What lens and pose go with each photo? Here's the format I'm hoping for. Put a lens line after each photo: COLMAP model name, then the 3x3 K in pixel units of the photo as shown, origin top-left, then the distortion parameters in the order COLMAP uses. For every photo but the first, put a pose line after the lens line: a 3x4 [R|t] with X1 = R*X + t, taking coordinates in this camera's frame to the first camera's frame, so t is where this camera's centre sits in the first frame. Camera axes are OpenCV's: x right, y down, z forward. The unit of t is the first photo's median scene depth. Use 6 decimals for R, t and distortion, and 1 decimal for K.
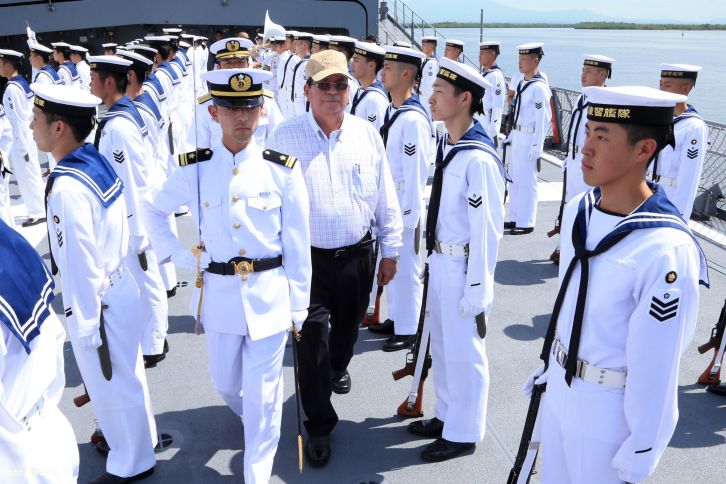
lens RADIAL K [[804.6, 0, 363.0], [0, 804.6, 242.0], [0, 0, 1]] dist [-0.118524, 0.046978]
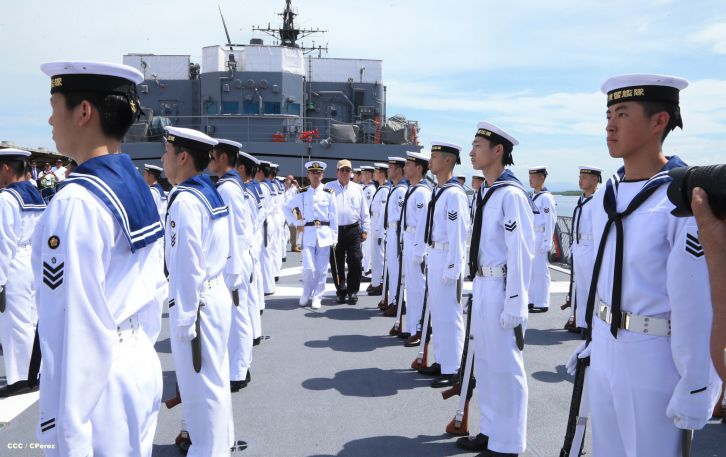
lens RADIAL K [[572.9, 0, 363.0], [0, 572.9, 228.5], [0, 0, 1]] dist [-0.090699, 0.039193]
pose [[0.998217, 0.008707, -0.059044, -0.034031], [-0.028222, 0.940571, -0.338423, 0.251010], [0.052588, 0.339486, 0.939140, 0.167956]]
